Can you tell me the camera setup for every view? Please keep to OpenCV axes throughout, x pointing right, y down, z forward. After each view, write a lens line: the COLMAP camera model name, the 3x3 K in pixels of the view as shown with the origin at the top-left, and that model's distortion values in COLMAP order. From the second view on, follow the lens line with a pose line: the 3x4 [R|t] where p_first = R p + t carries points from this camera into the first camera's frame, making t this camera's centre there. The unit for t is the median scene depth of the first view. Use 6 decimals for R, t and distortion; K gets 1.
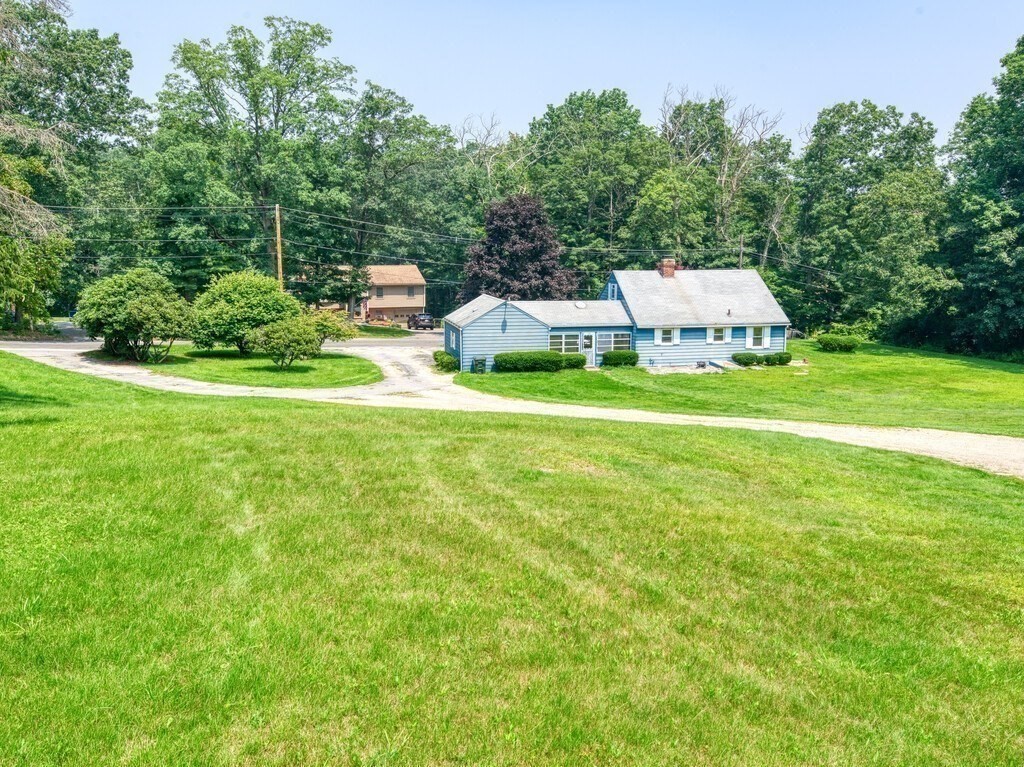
lens RADIAL K [[808.6, 0, 512.0], [0, 808.6, 383.5], [0, 0, 1]] dist [0.002523, -0.000198]
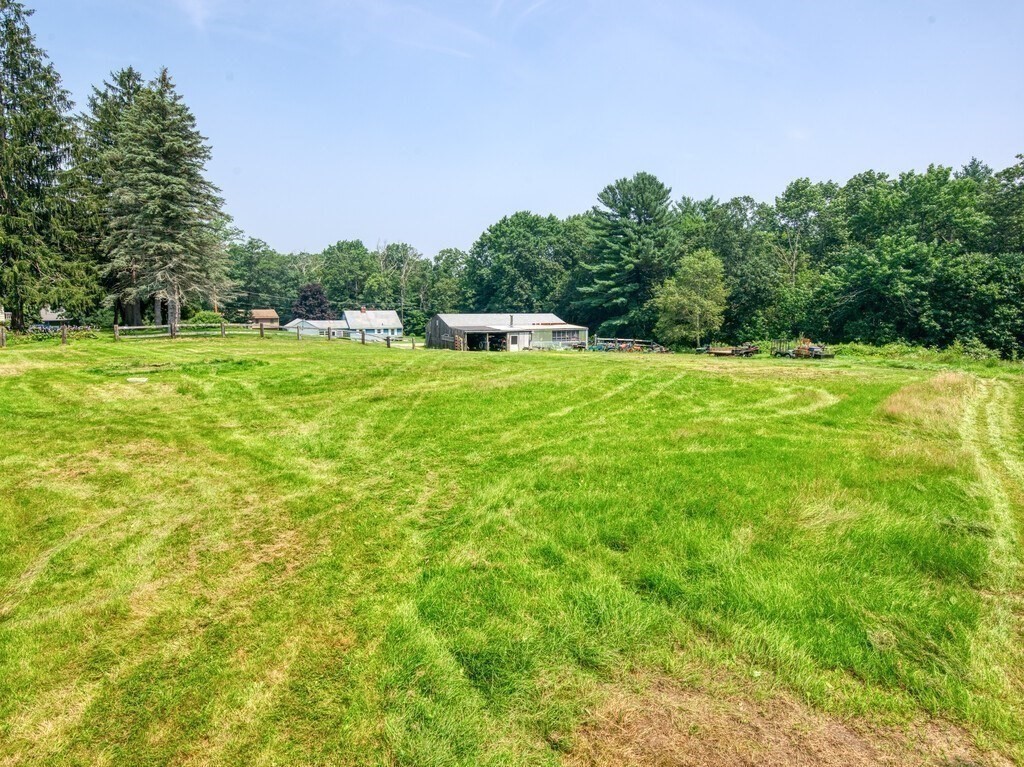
lens RADIAL K [[524.0, 0, 512.0], [0, 524.0, 383.5], [0, 0, 1]] dist [-0.000033, 0.000036]
pose [[0.956458, -0.036986, 0.289517, 0.116549], [0.040096, 0.999184, -0.004818, 0.128239], [-0.289102, 0.016217, 0.957161, -0.806476]]
